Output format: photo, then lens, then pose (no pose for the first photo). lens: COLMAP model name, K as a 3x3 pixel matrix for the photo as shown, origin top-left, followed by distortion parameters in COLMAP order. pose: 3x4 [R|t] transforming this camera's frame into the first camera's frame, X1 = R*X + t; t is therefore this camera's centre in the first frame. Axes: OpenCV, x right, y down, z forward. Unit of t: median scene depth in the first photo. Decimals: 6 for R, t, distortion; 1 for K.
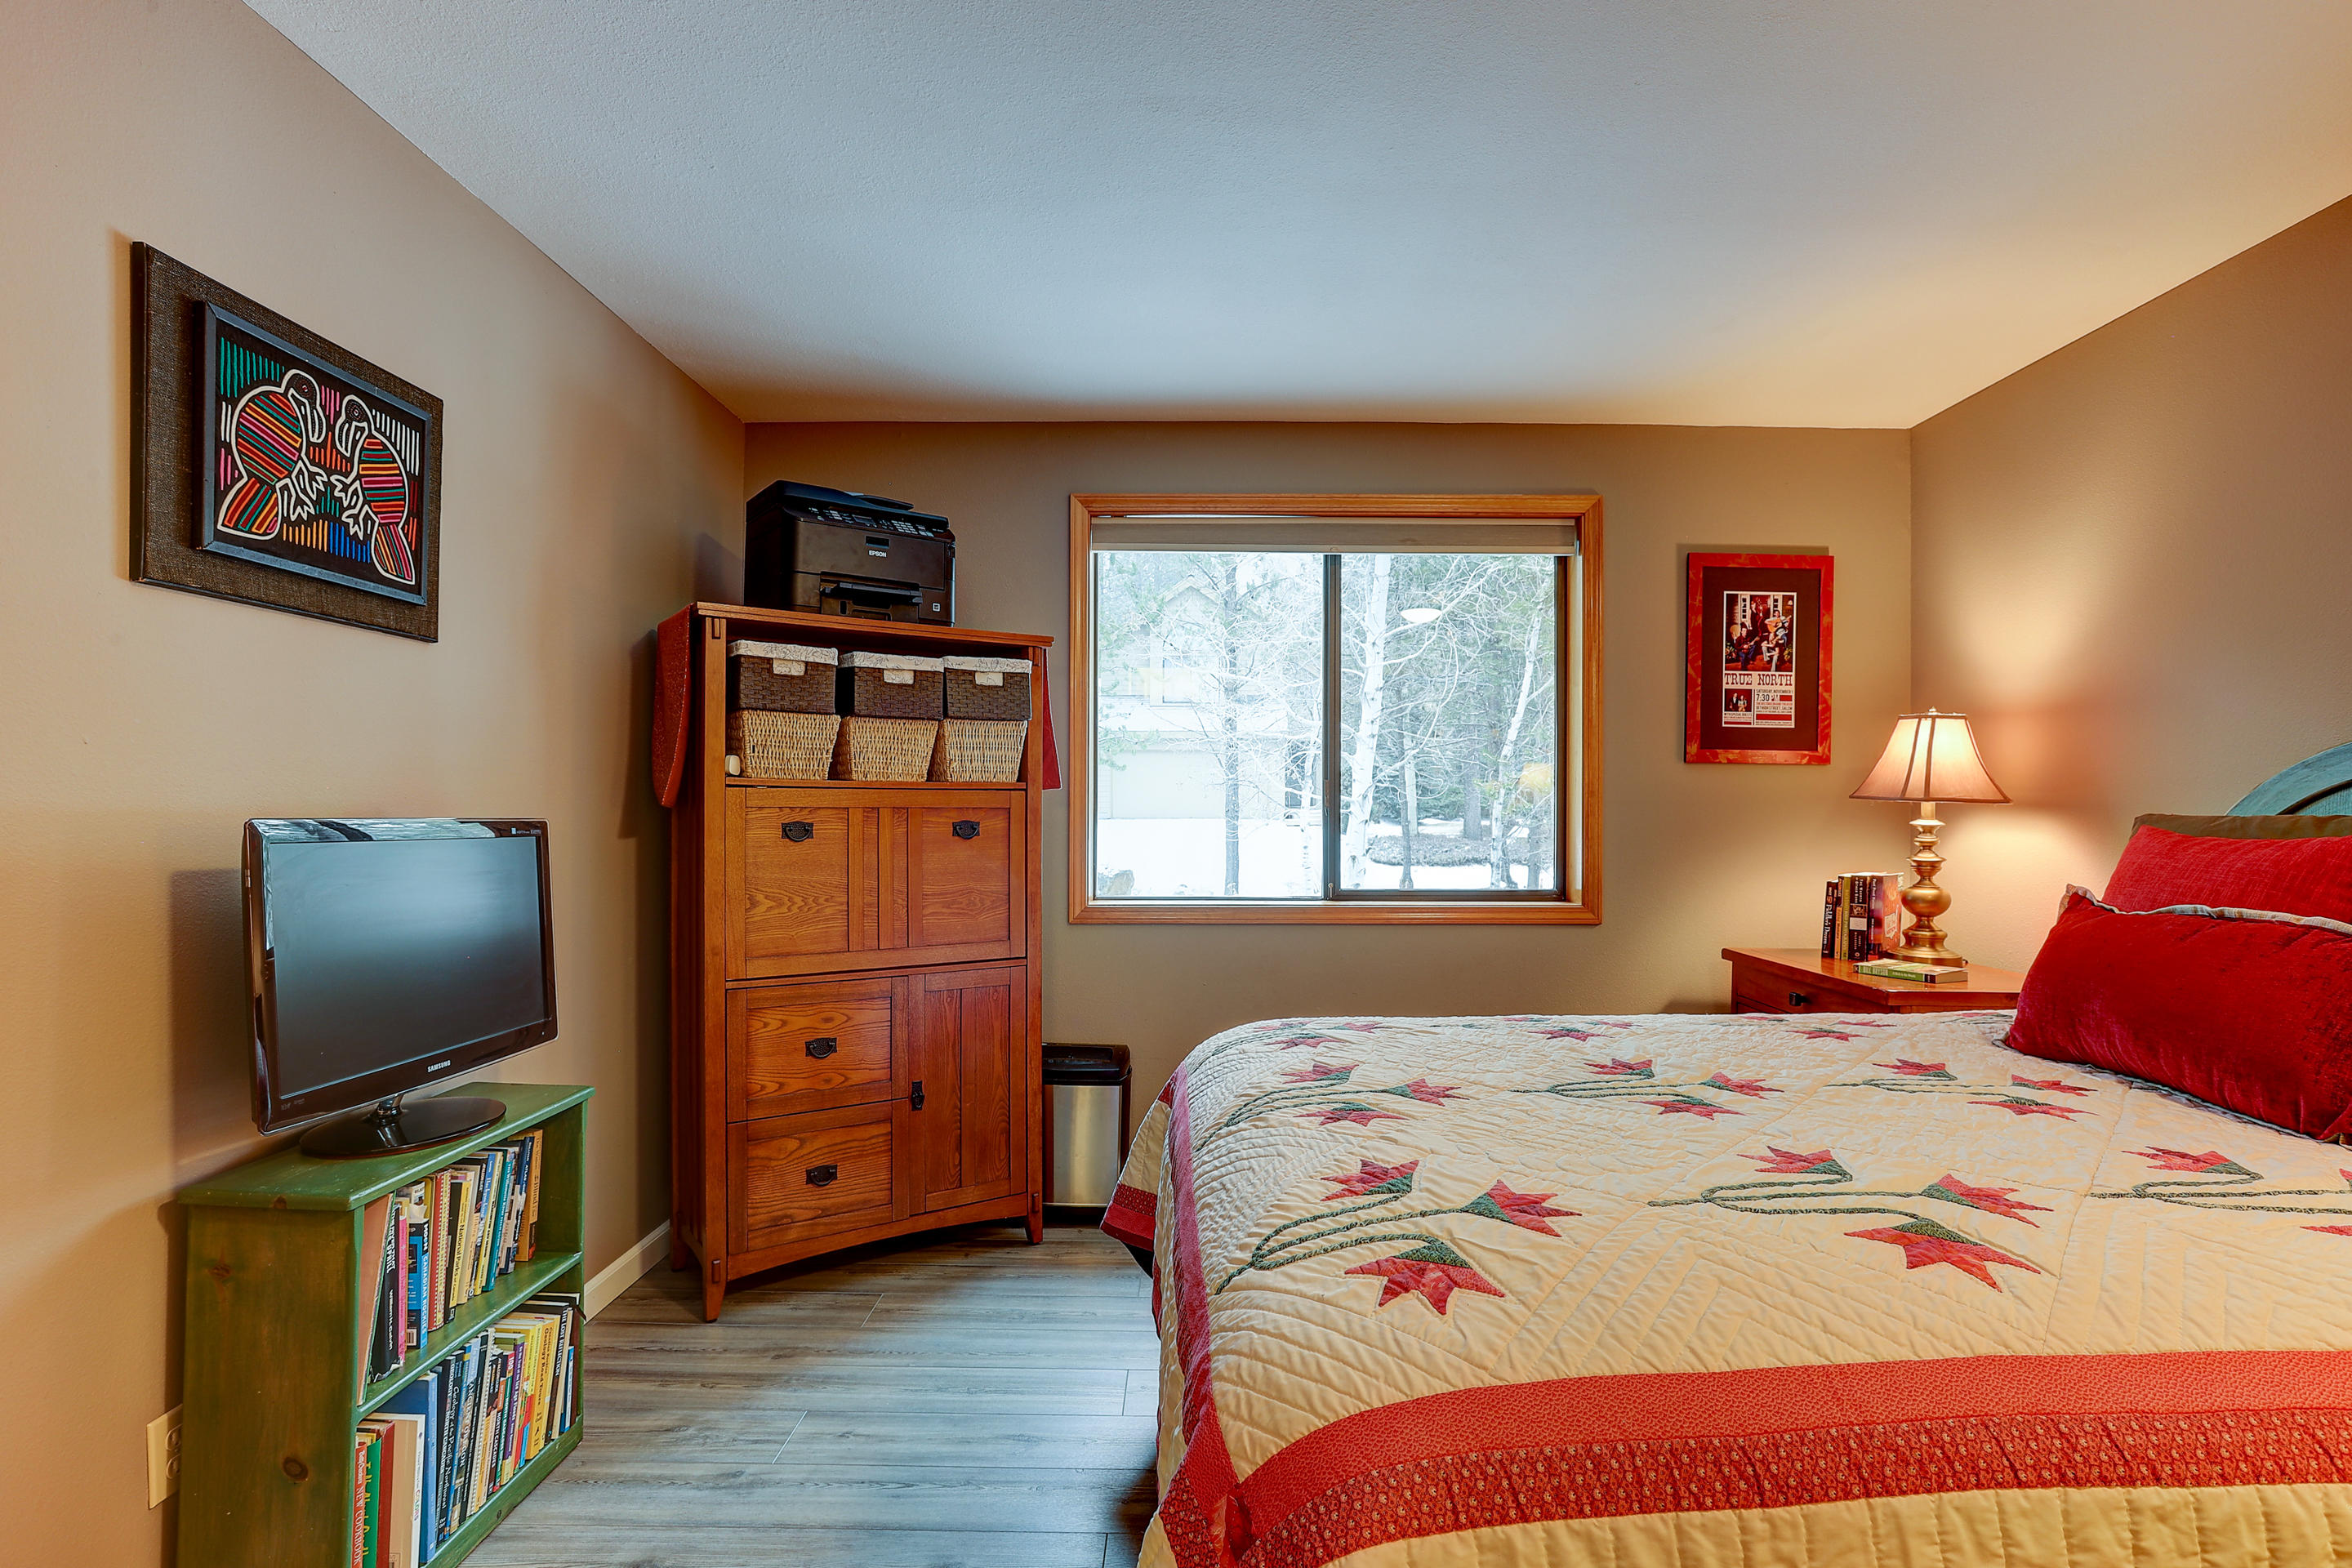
lens RADIAL K [[1154.4, 0, 1162.1], [0, 1154.4, 788.9], [0, 0, 1]] dist [-0.029624, 0.005643]
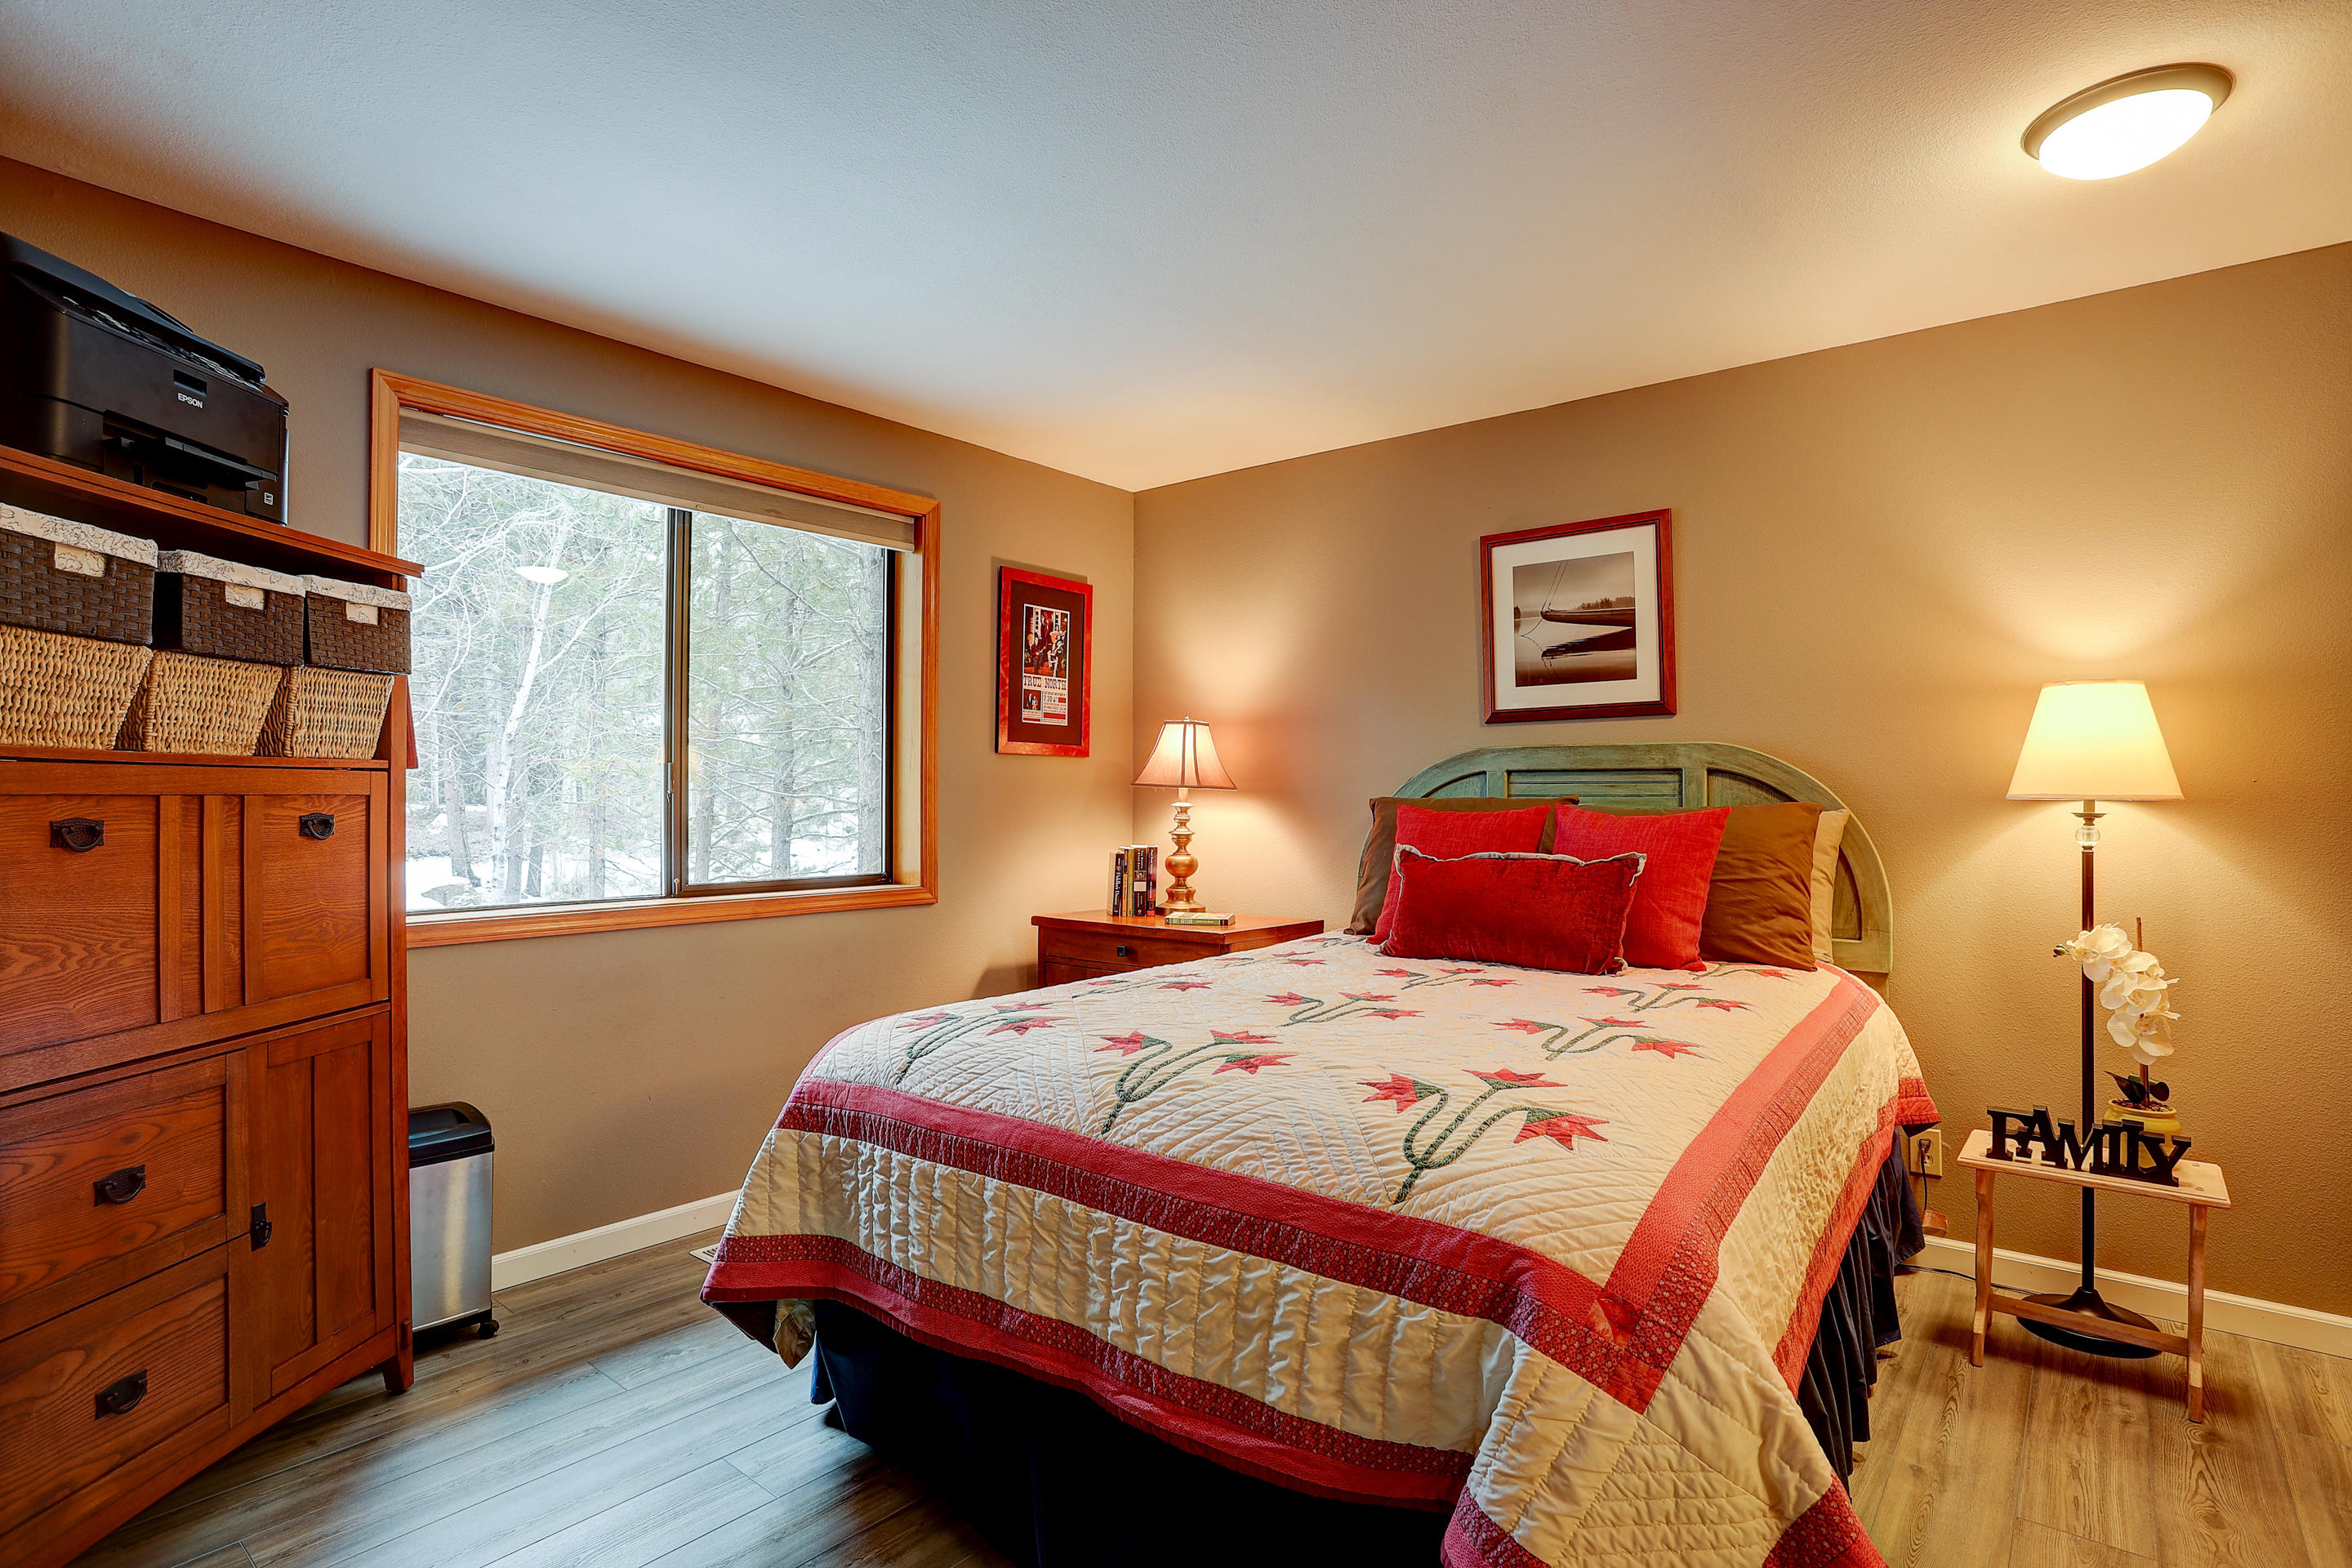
lens RADIAL K [[1213.2, 0, 1168.1], [0, 1213.2, 769.2], [0, 0, 1]] dist [-0.045382, 0.012777]
pose [[0.616543, 0.013495, 0.787206, -0.421635], [-0.011265, 0.999902, -0.008318, 0.000929], [-0.787241, -0.003739, 0.616634, 0.160285]]
